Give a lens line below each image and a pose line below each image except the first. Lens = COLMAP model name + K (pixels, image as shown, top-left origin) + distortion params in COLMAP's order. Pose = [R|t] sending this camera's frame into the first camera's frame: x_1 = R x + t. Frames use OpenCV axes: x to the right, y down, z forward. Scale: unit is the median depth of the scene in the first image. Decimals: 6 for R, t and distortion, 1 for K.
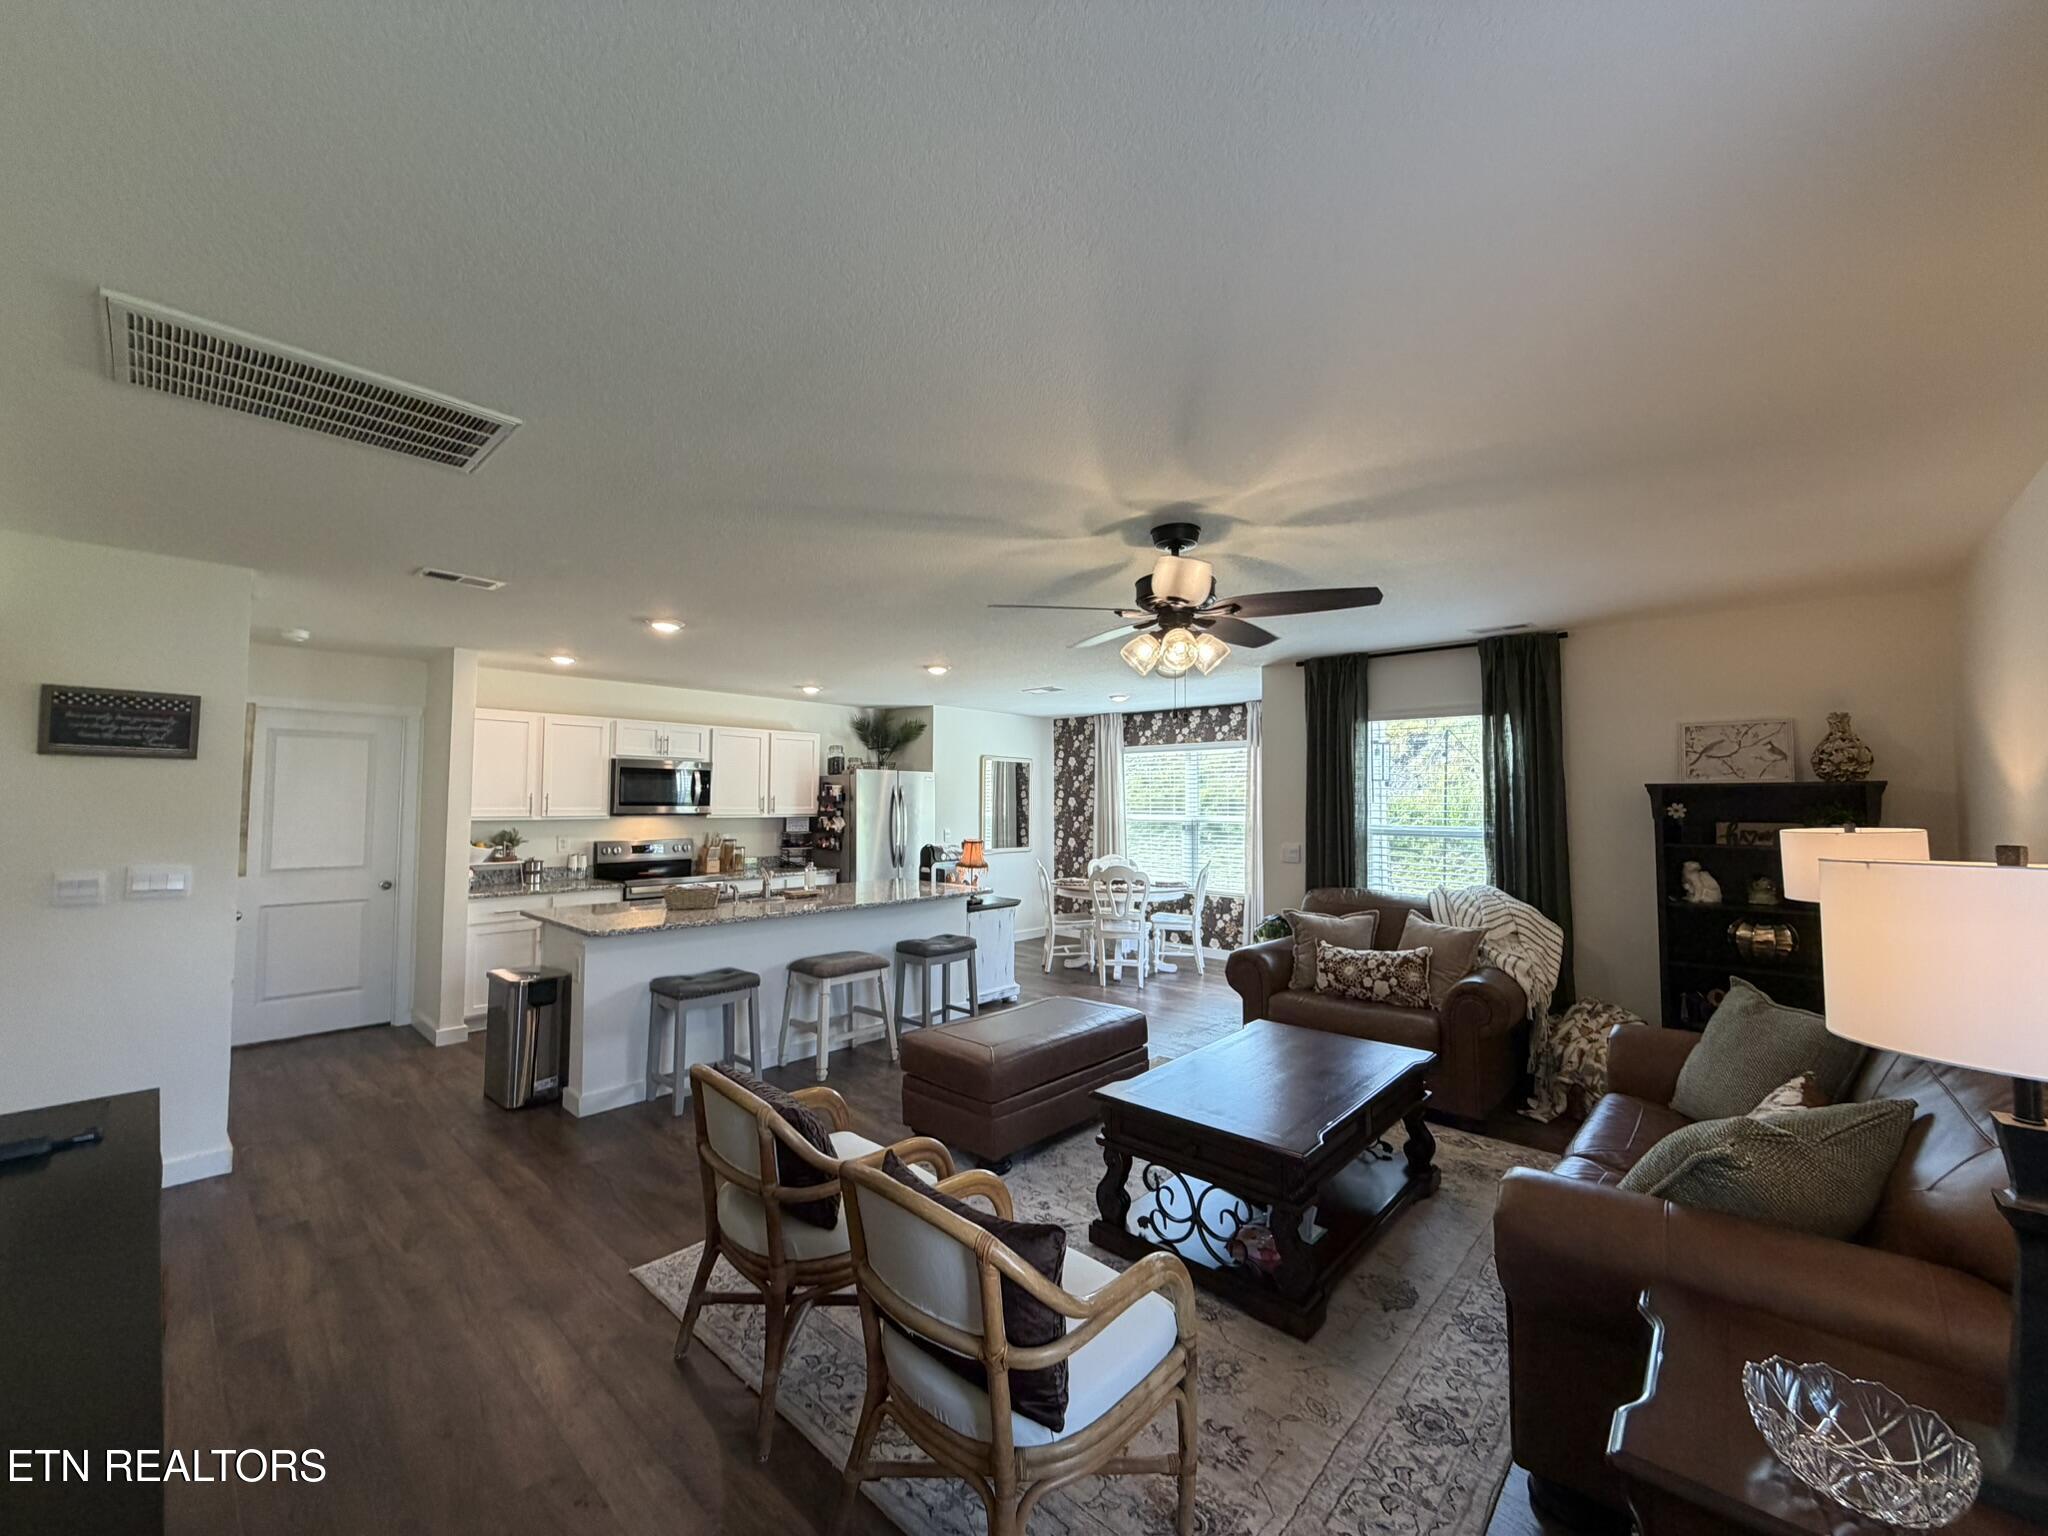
lens RADIAL K [[813.9, 0, 1023.1], [0, 813.9, 764.3], [0, 0, 1]] dist [0.003762, 0.000195]
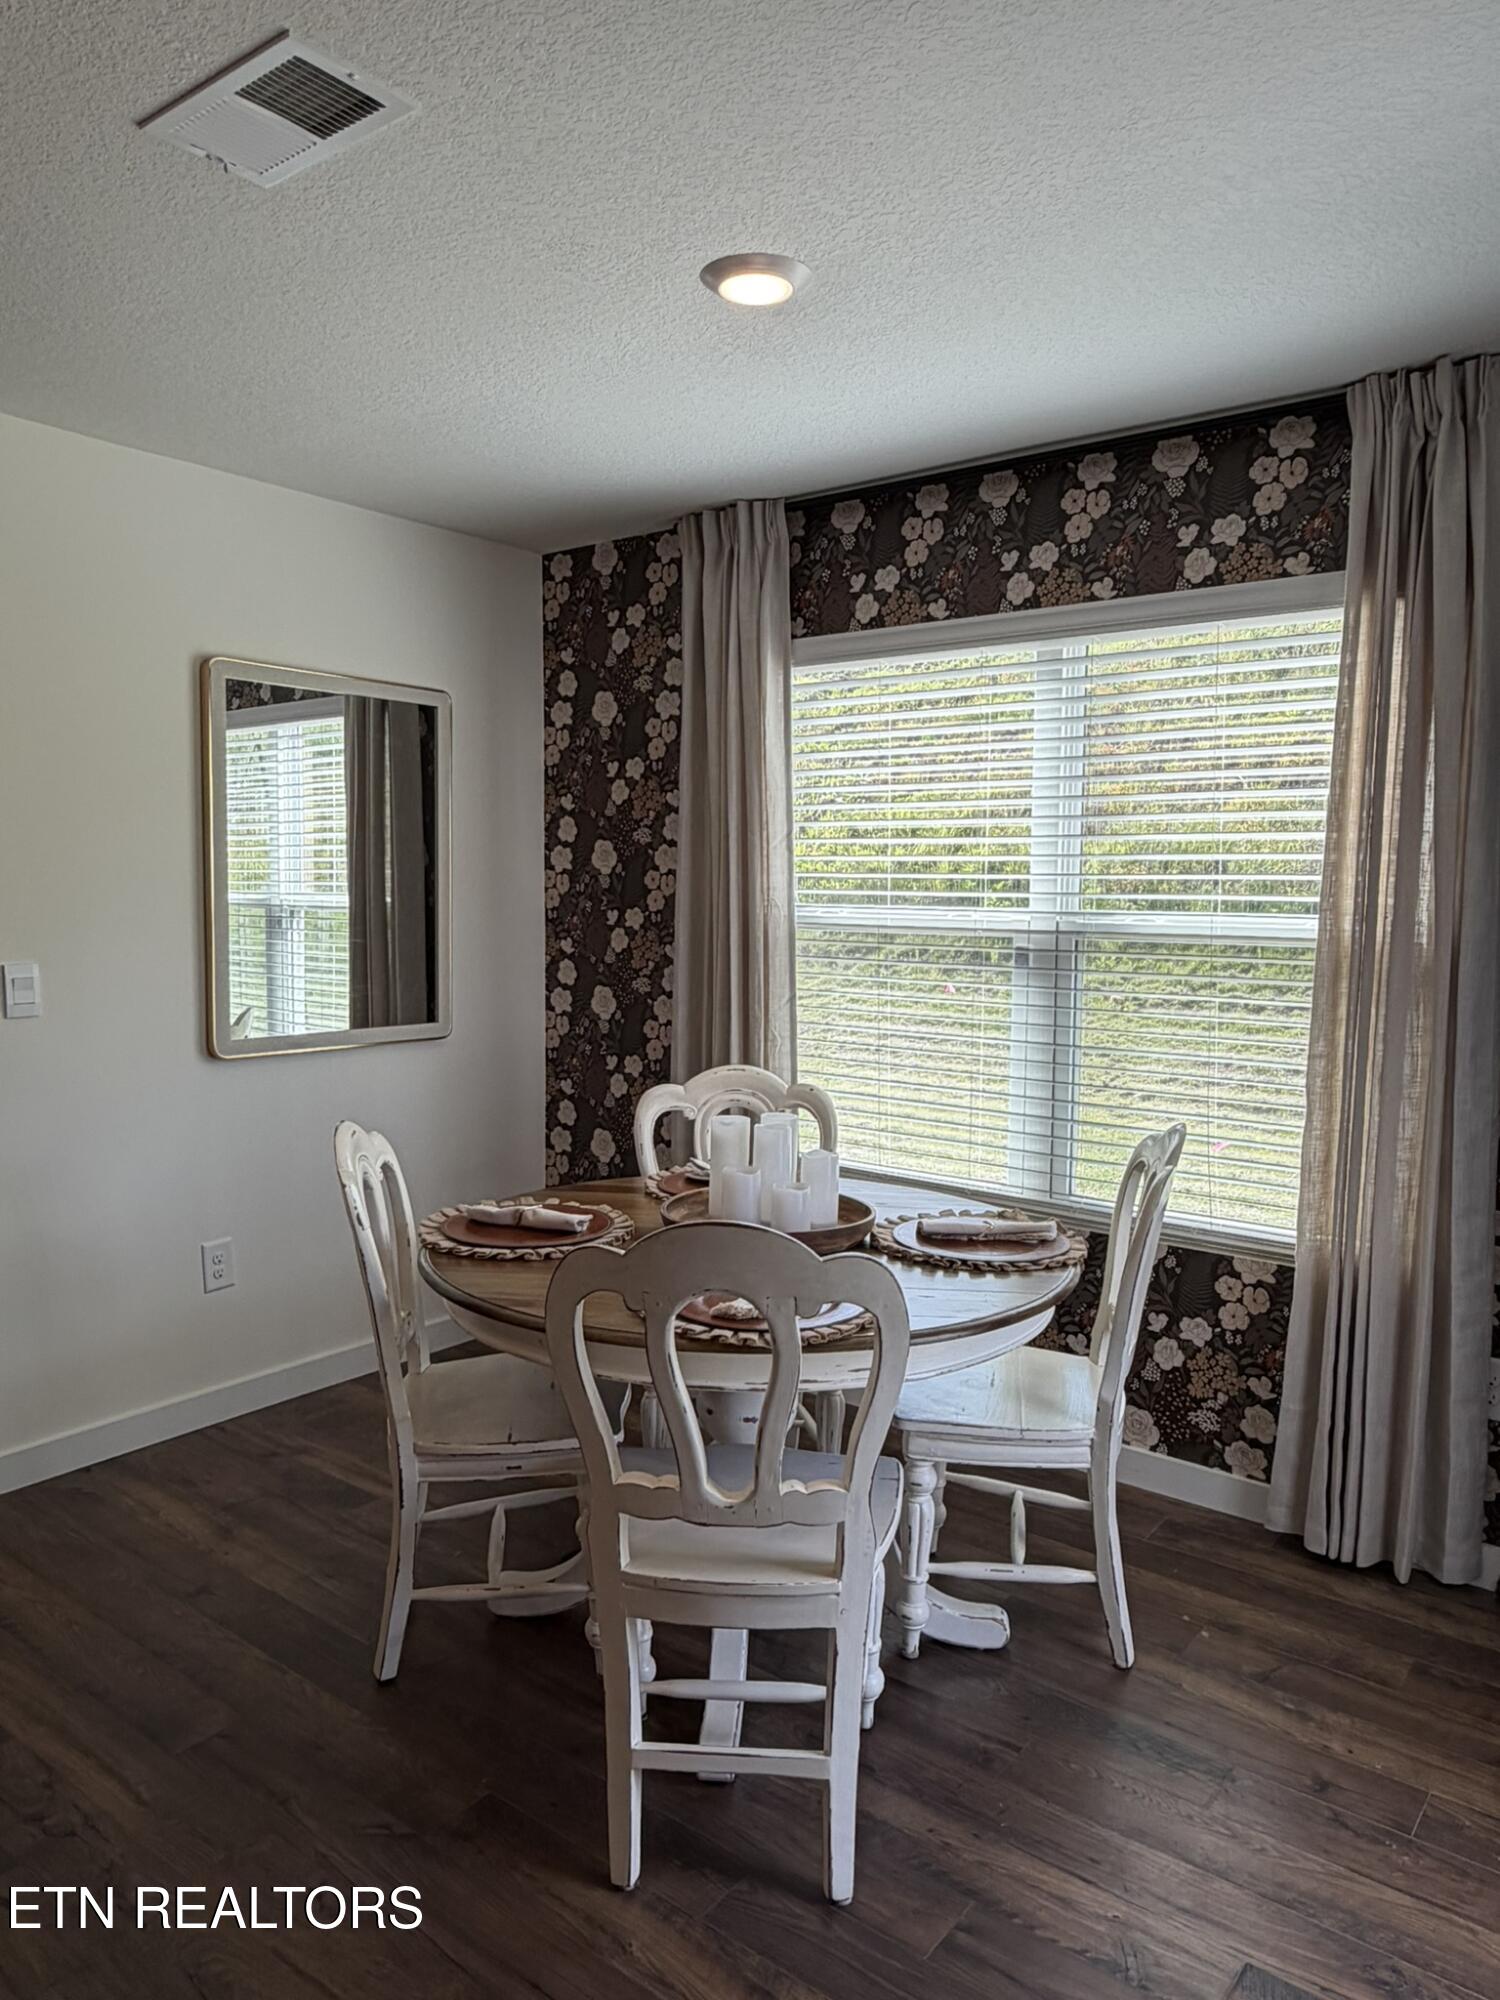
lens RADIAL K [[1393.4, 0, 748.3], [0, 1393.4, 1008.0], [0, 0, 1]] dist [0.006240, 0.000665]
pose [[0.997150, -0.003075, 0.075379, 0.084335], [-0.007621, 0.989953, 0.141194, 0.034335], [-0.075056, -0.141366, 0.987108, 0.603740]]
